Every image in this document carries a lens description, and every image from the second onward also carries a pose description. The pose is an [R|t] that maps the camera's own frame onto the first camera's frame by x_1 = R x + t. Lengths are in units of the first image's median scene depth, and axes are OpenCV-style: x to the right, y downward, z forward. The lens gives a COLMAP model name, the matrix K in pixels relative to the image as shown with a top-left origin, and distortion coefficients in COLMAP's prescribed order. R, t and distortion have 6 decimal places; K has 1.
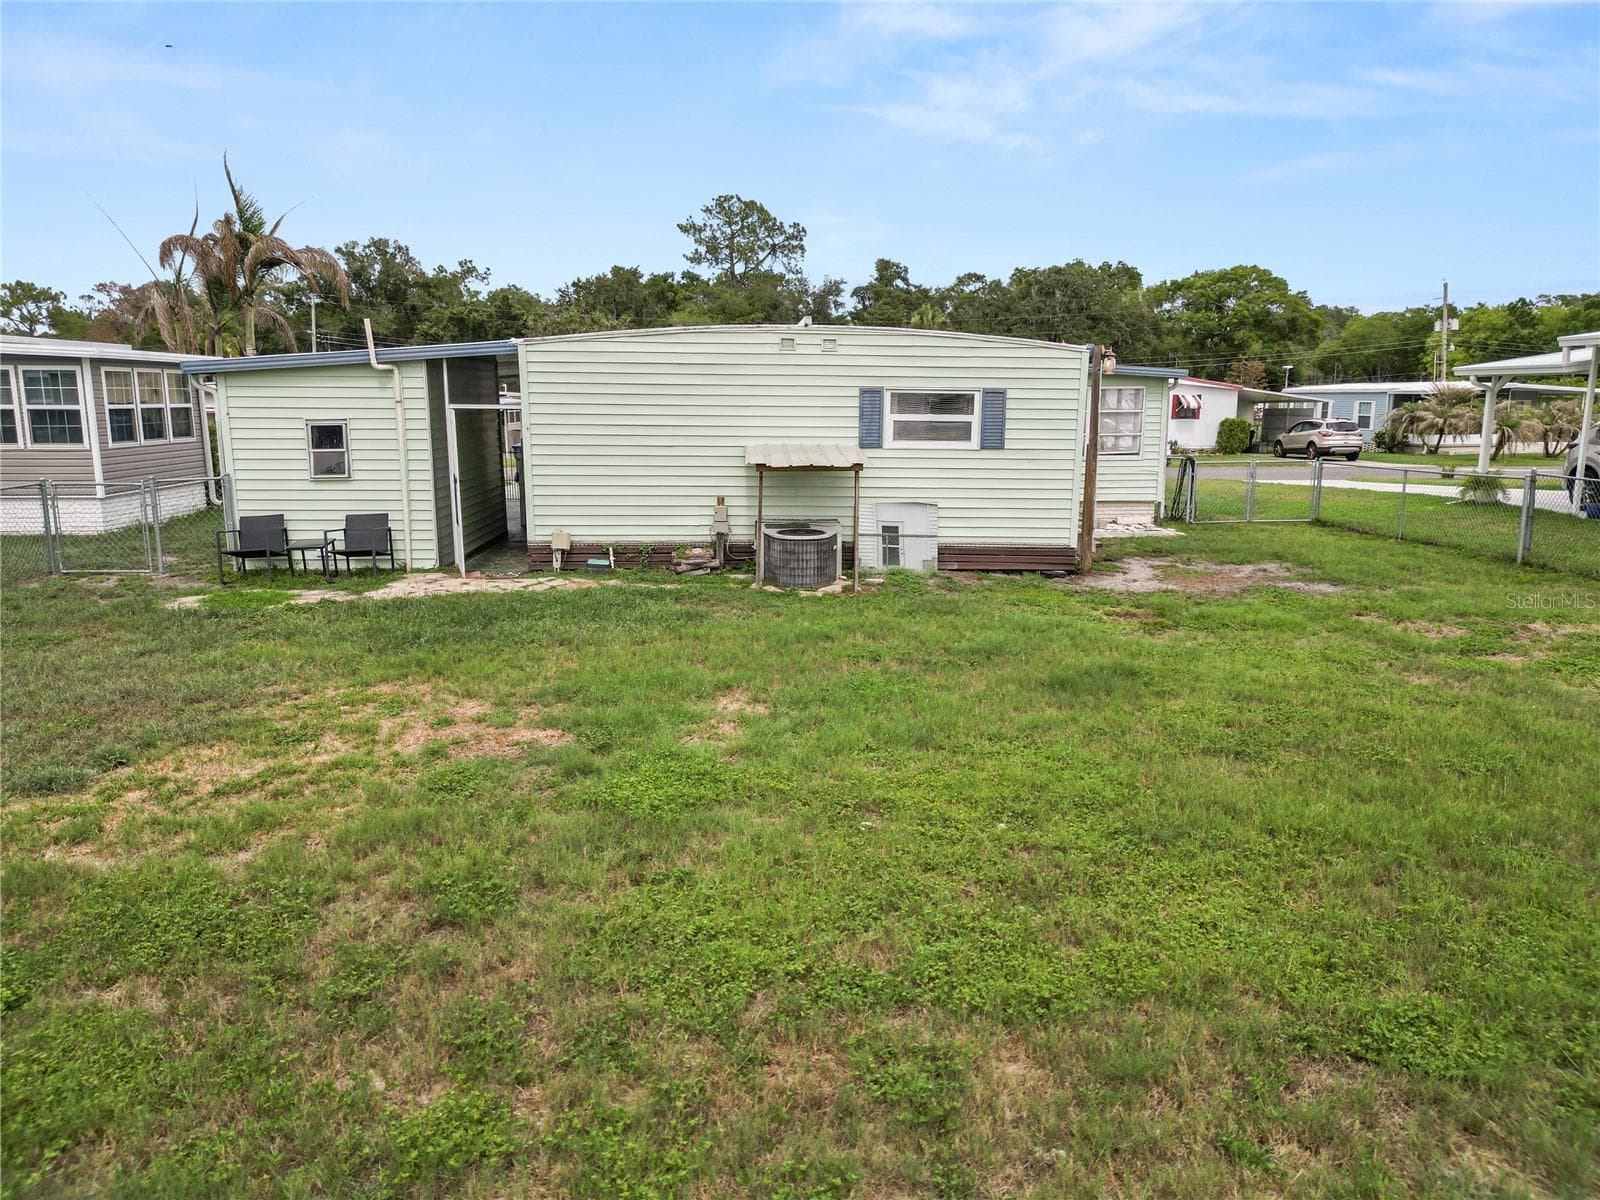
lens RADIAL K [[1122.1, 0, 800.0], [0, 1122.1, 600.0], [0, 0, 1]] dist [0.084378, -0.089655]
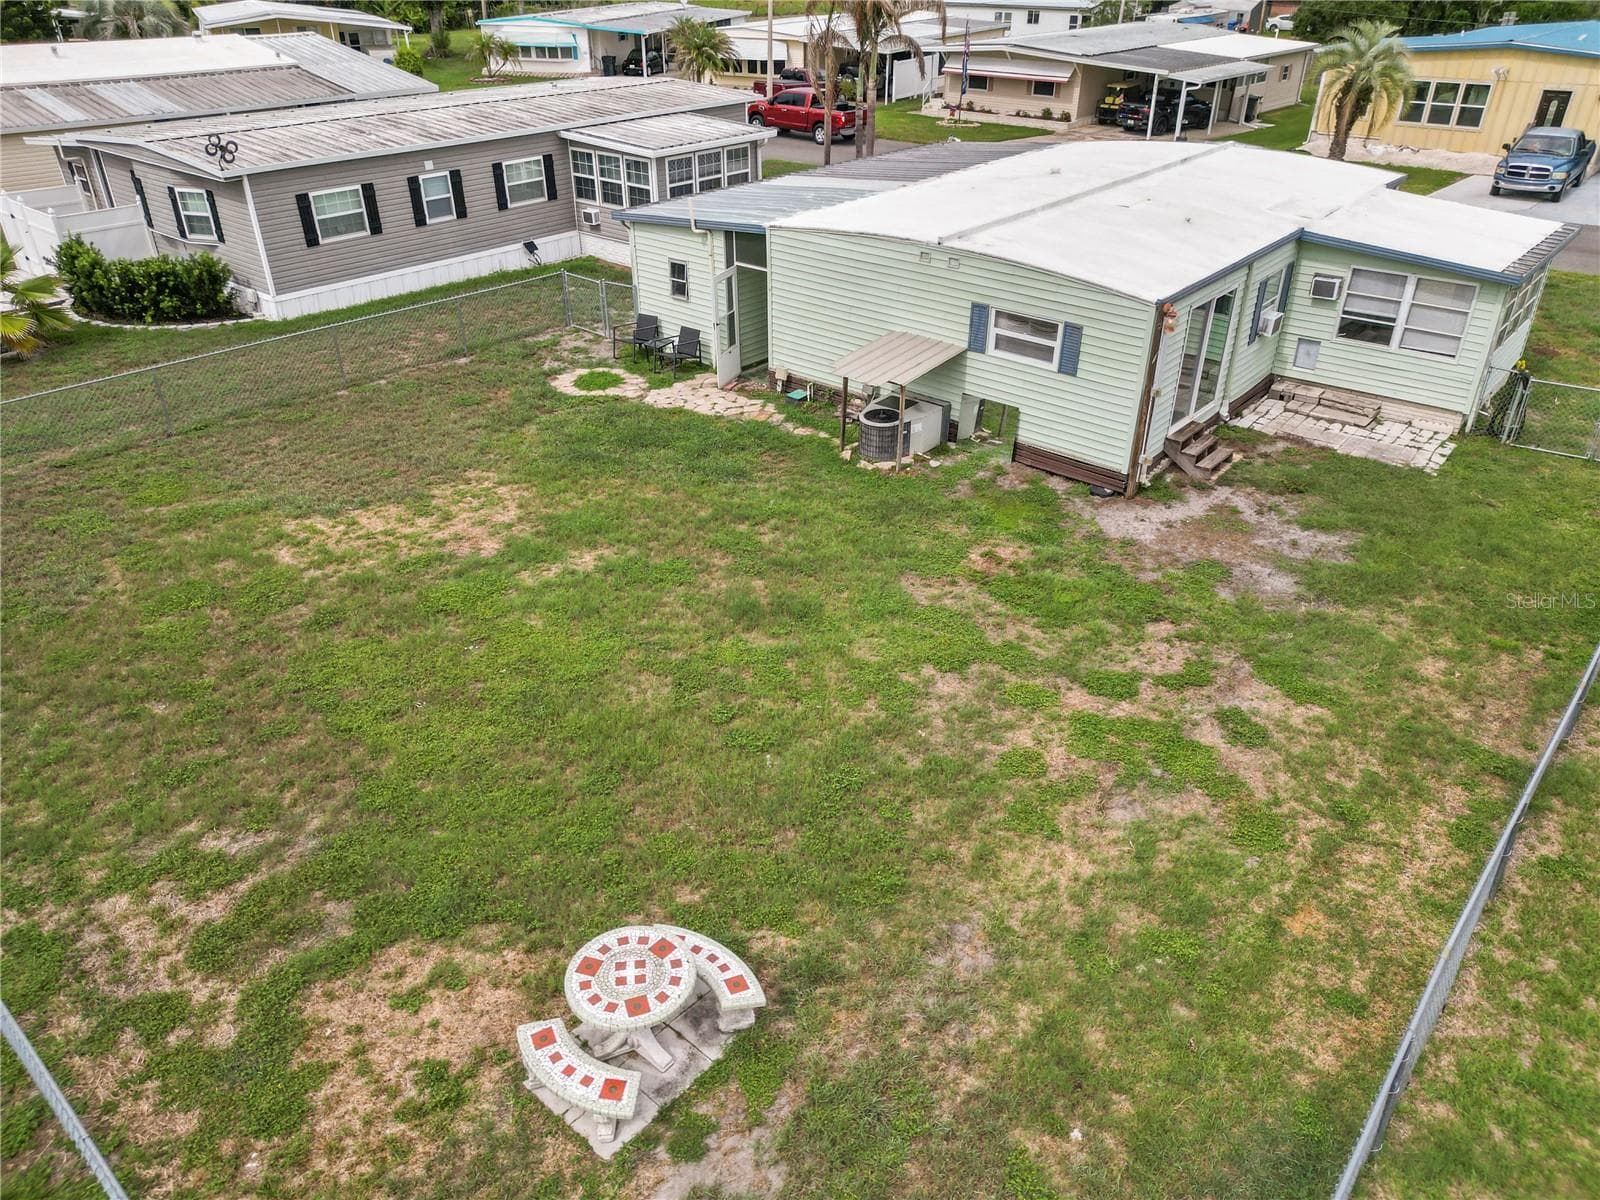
lens RADIAL K [[1122.1, 0, 800.0], [0, 1122.1, 600.0], [0, 0, 1]] dist [0.084378, -0.089655]
pose [[0.725655, 0.345261, -0.595164, 0.594979], [-0.120072, 0.915260, 0.384554, -0.268805], [0.677501, -0.207591, 0.705619, -0.039814]]
